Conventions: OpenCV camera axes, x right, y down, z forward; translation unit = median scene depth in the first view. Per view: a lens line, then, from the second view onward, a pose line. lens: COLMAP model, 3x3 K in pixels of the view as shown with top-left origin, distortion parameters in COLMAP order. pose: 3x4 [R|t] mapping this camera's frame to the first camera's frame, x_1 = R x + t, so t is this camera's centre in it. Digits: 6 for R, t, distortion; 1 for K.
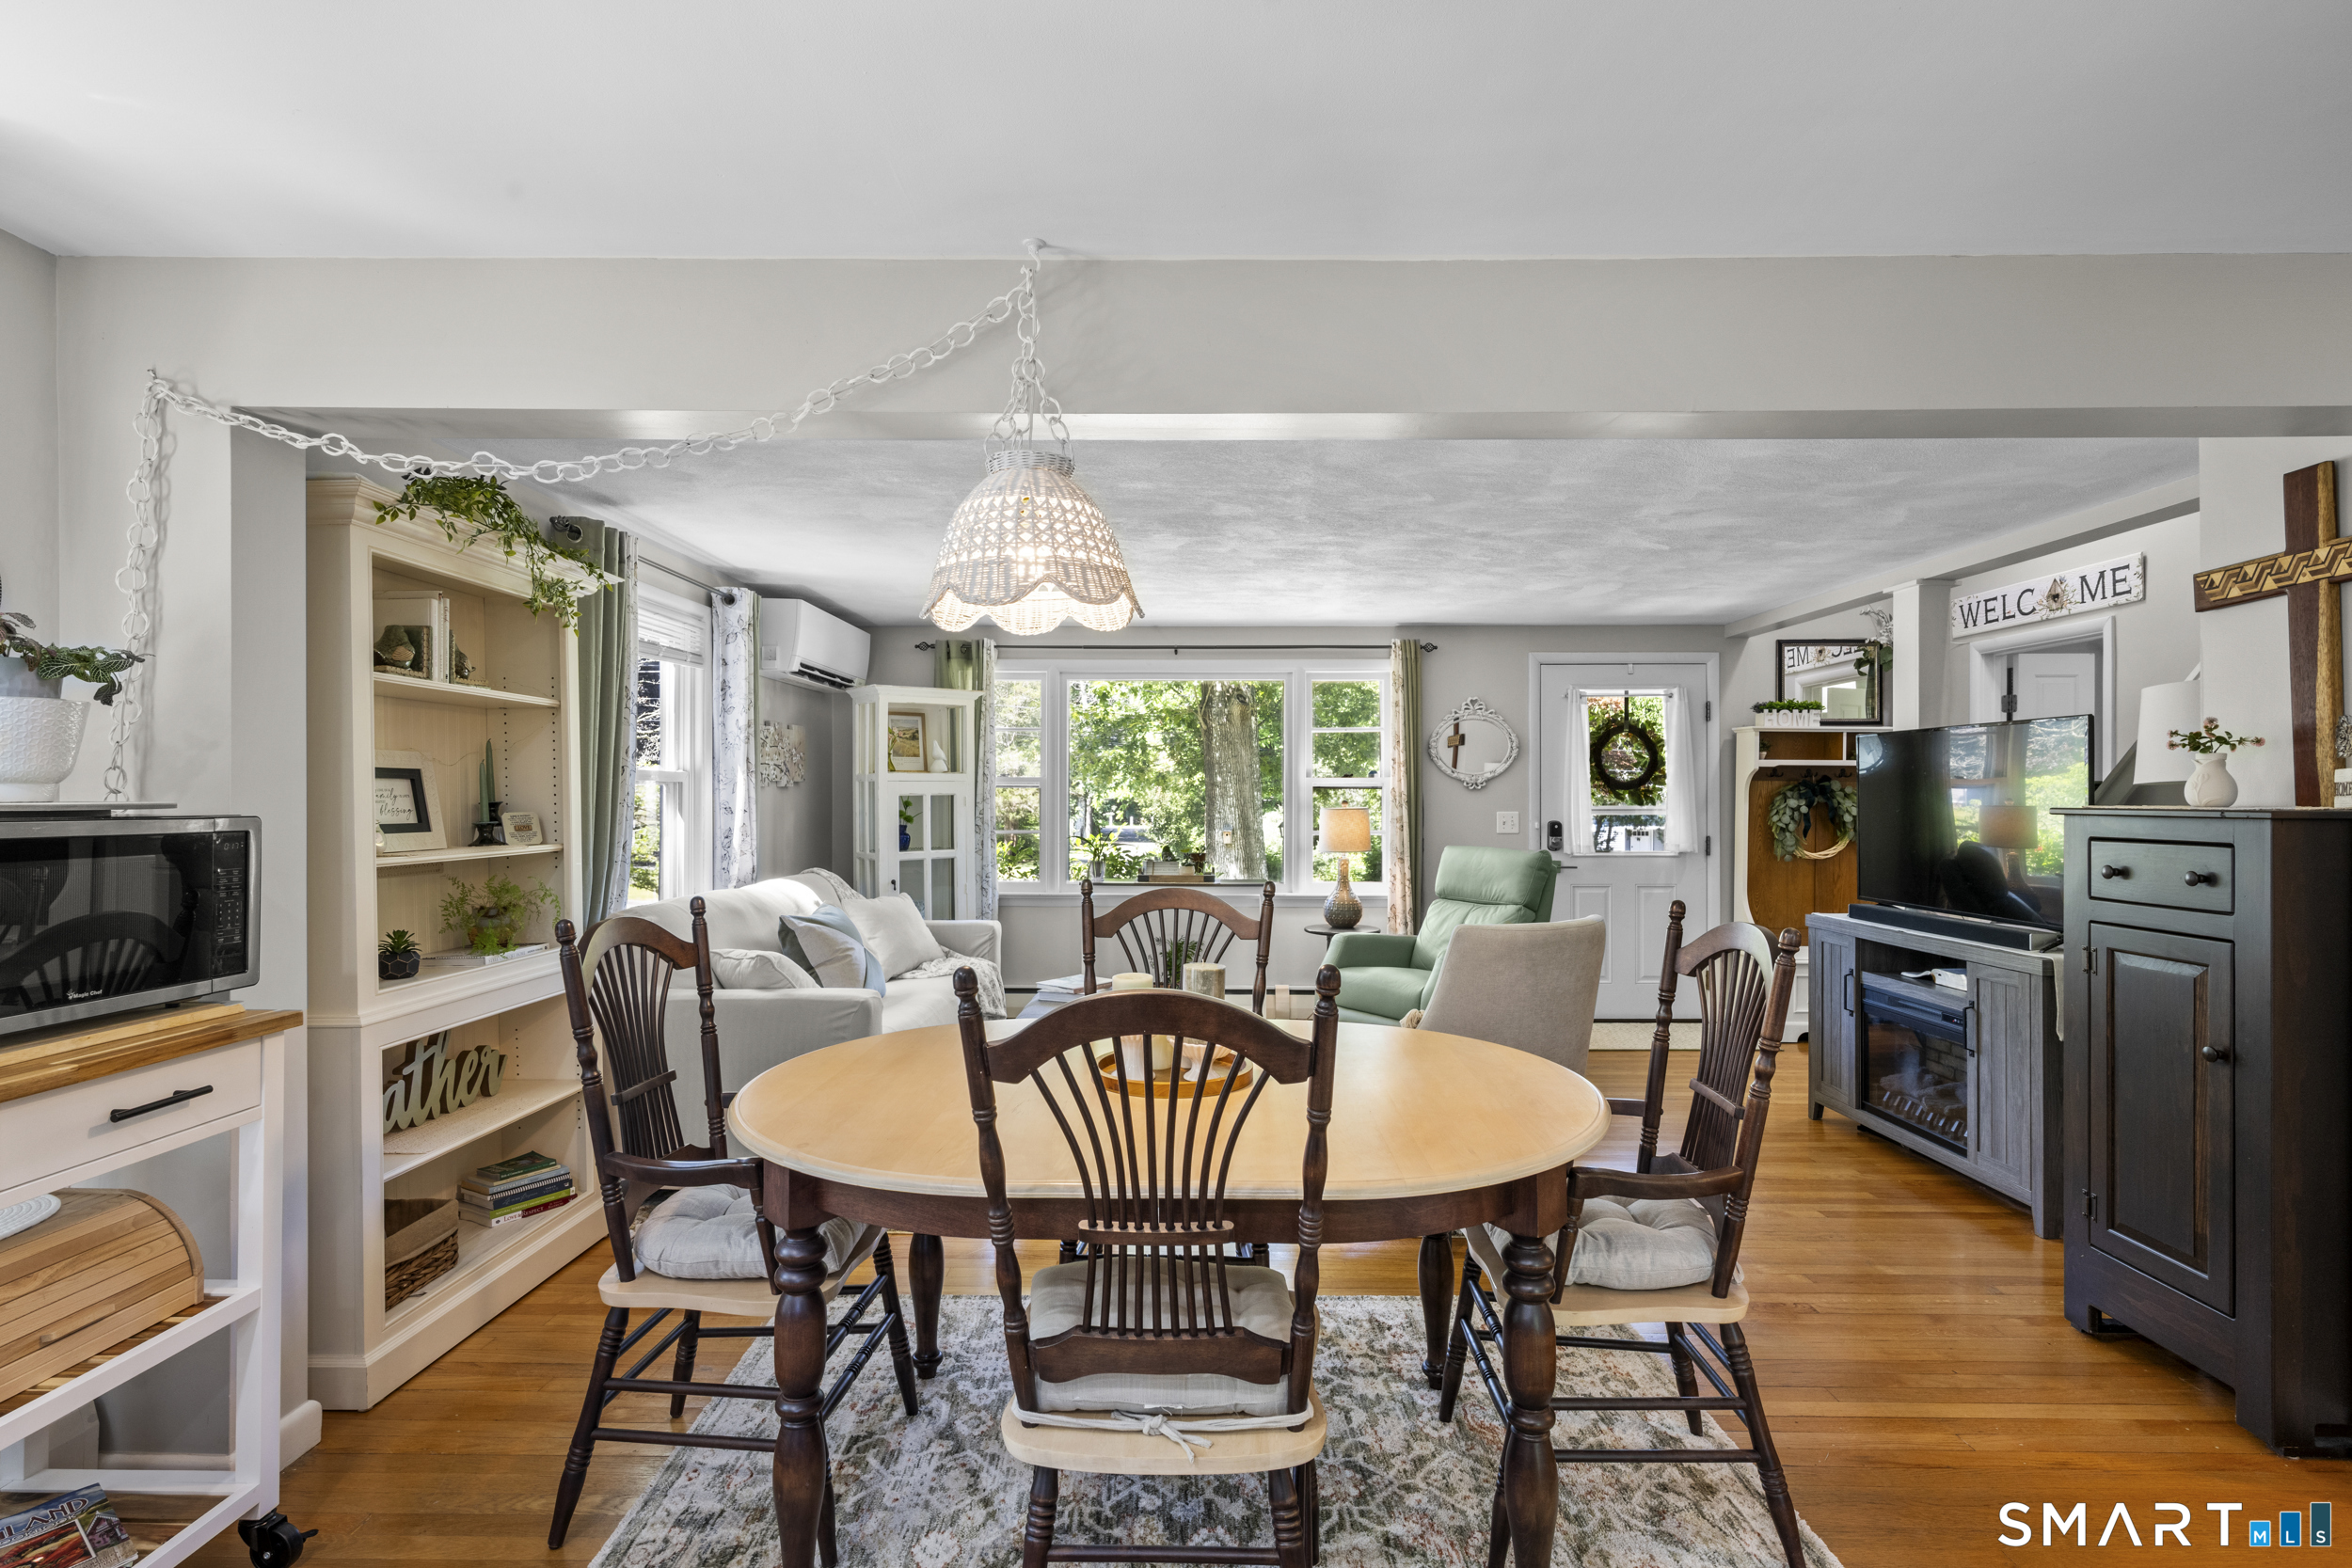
lens RADIAL K [[1138.8, 0, 1193.4], [0, 1138.8, 793.6], [0, 0, 1]] dist [-0.002790, -0.000129]
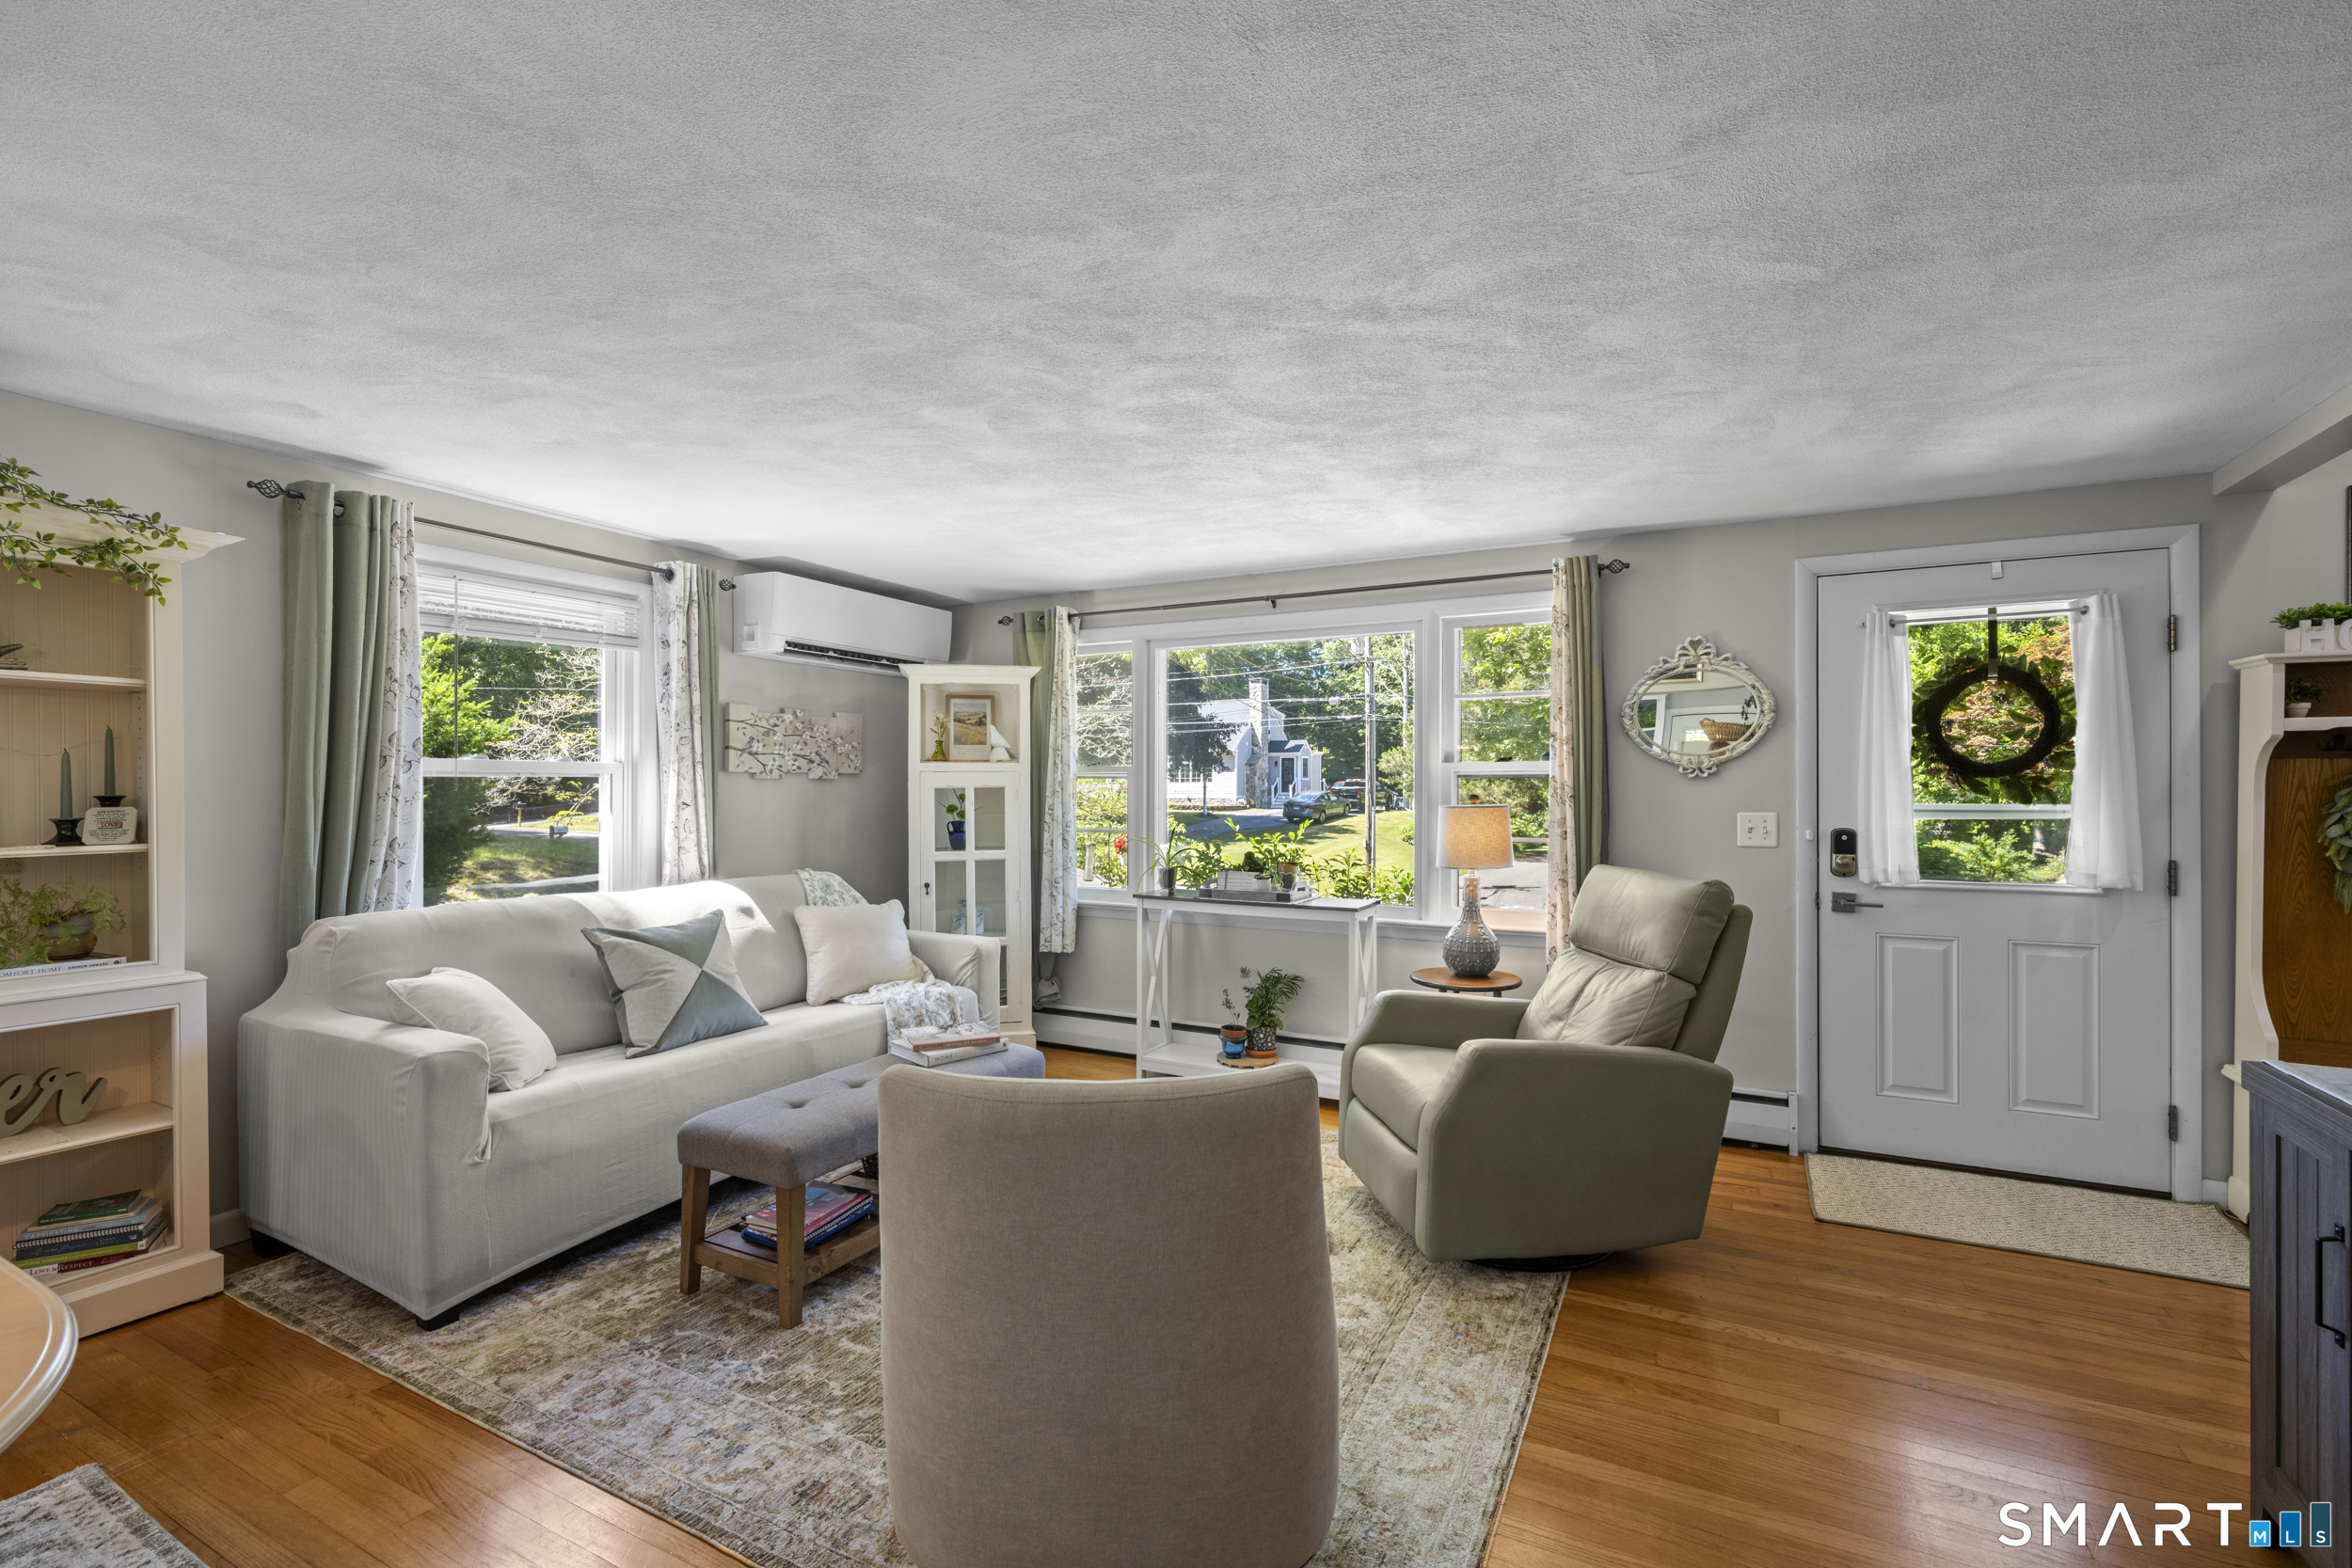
lens RADIAL K [[1044.8, 0, 1179.6], [0, 1044.8, 788.9], [0, 0, 1]] dist [-0.000528, -0.000203]
pose [[0.885921, -0.000266, -0.463836, 0.346974], [0.001625, 0.999995, 0.002531, 0.000926], [0.463833, -0.002996, 0.885918, 0.440060]]
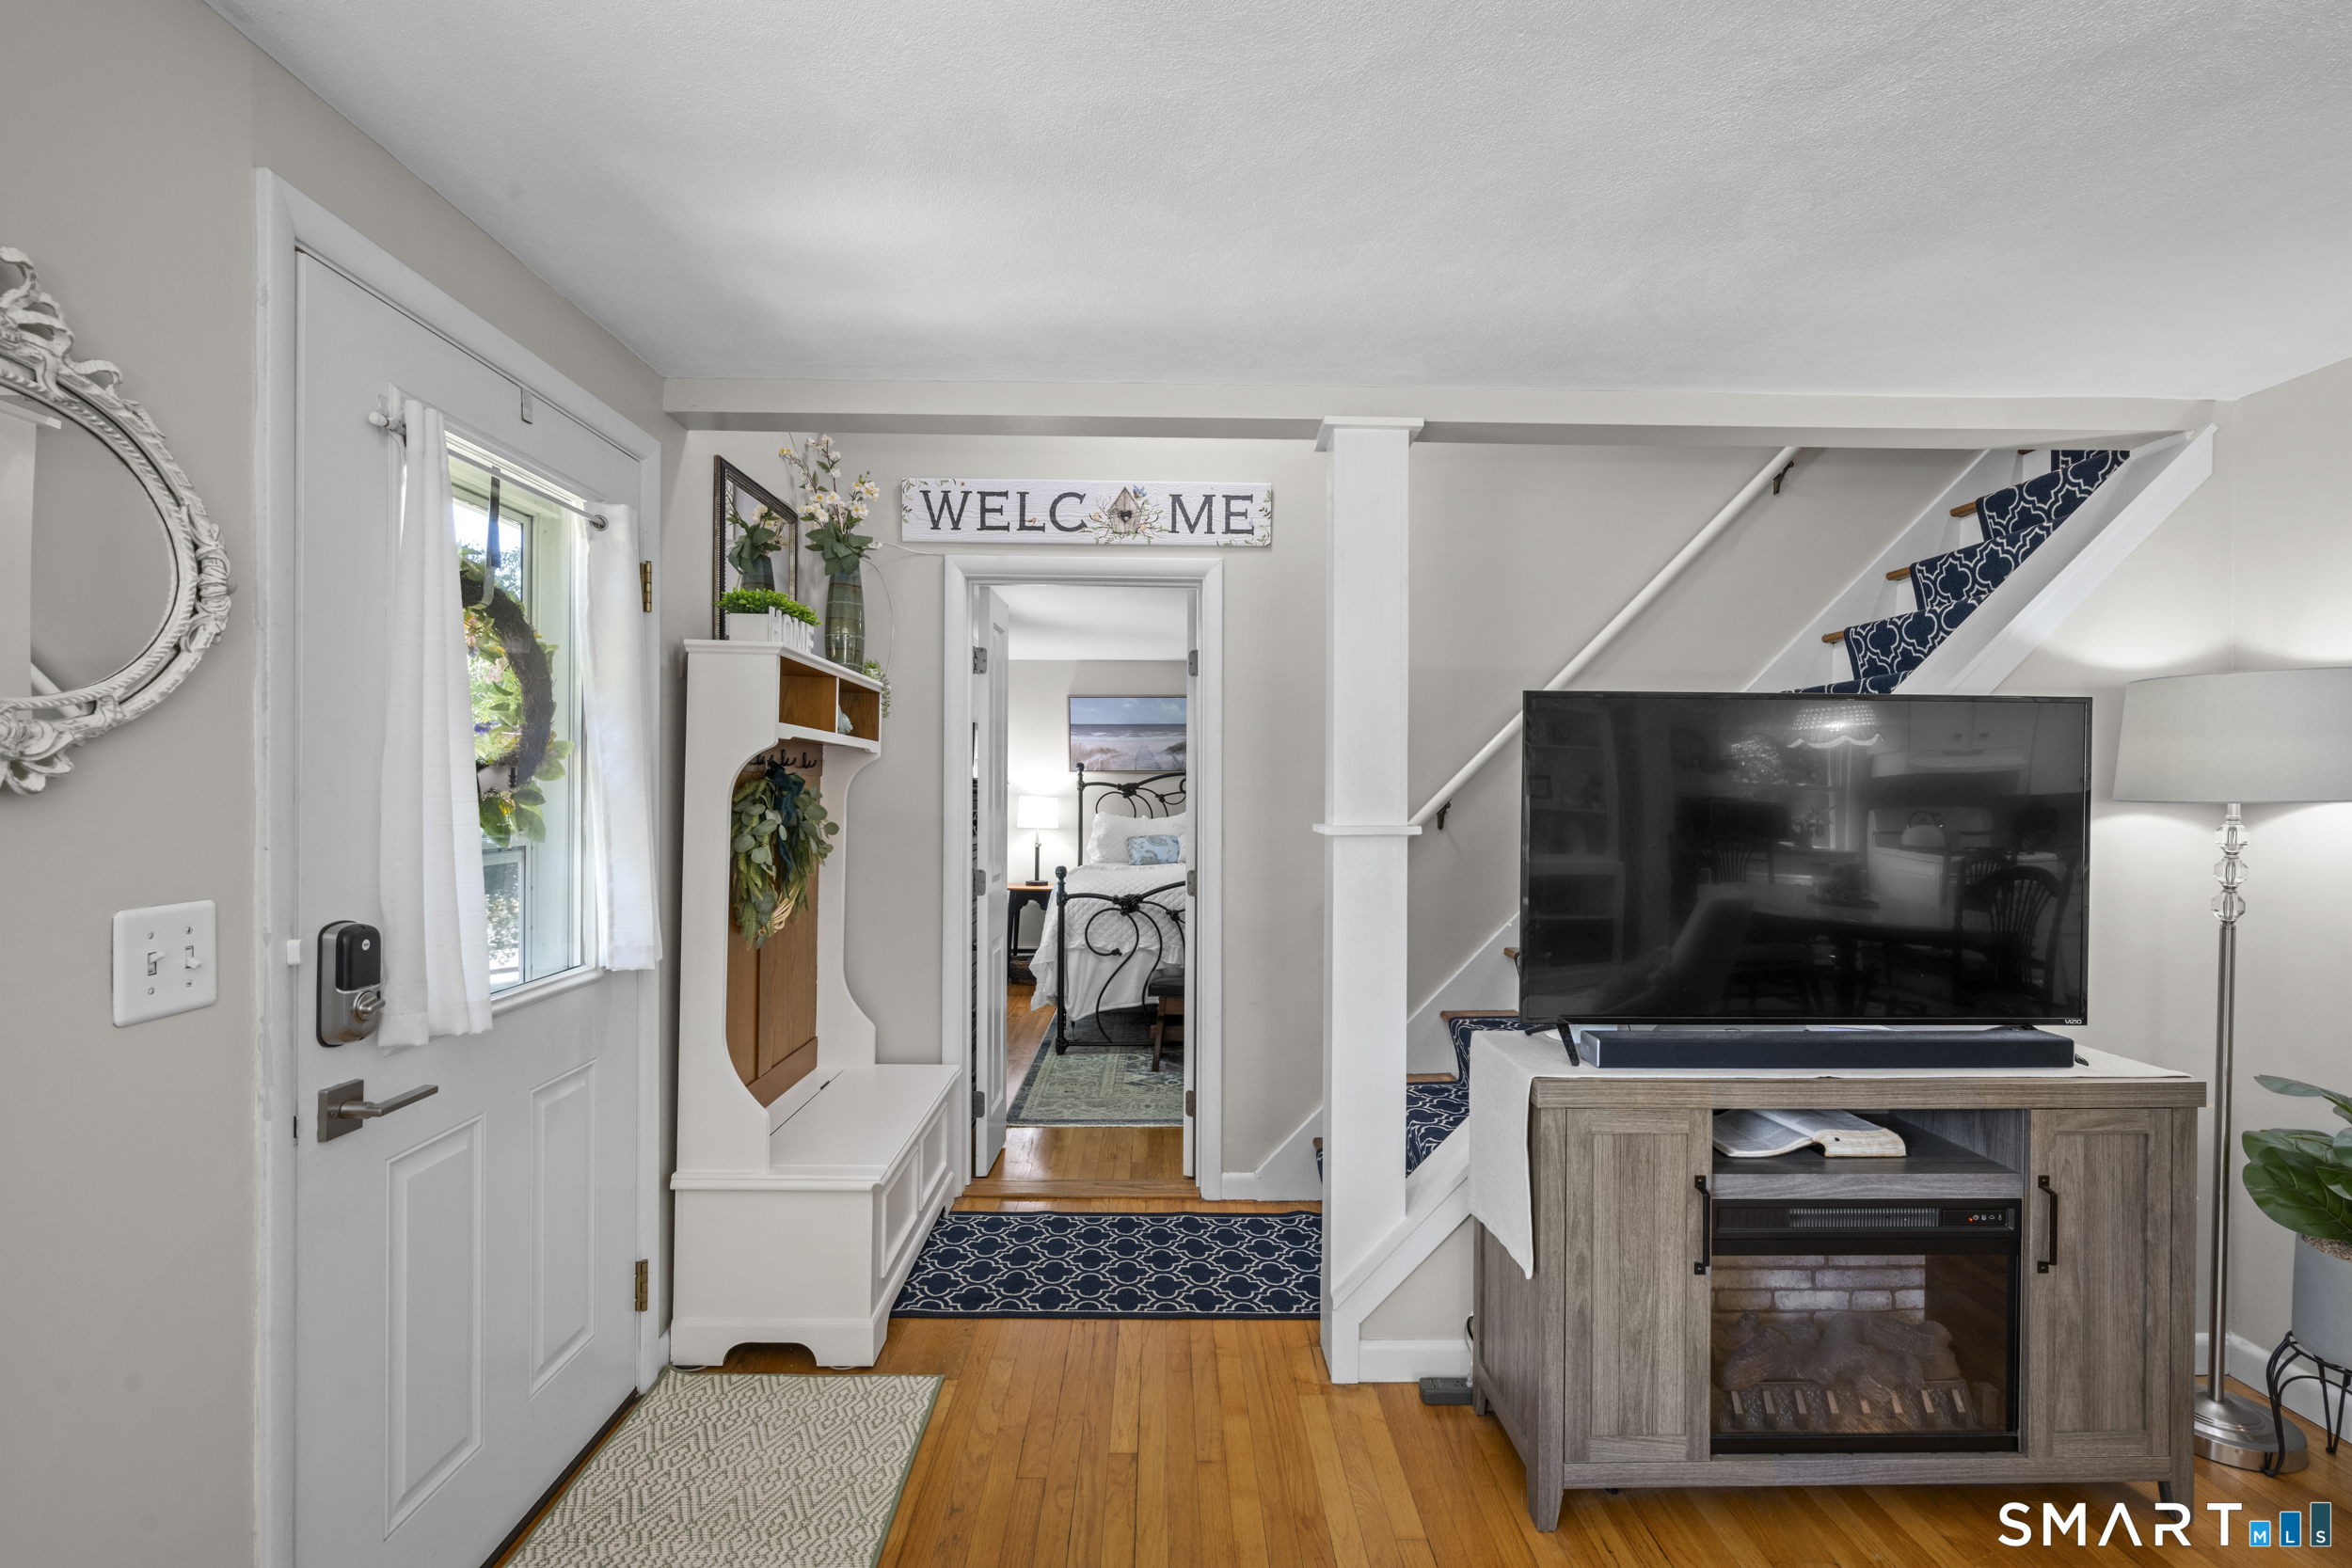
lens RADIAL K [[1066.3, 0, 1168.8], [0, 1066.3, 795.6], [0, 0, 1]] dist [-0.002082, -0.000586]
pose [[-0.015170, -0.010347, 0.999831, 0.116952], [-0.009045, 0.999907, 0.010211, -0.008970], [-0.999844, -0.008888, -0.015262, 1.101172]]
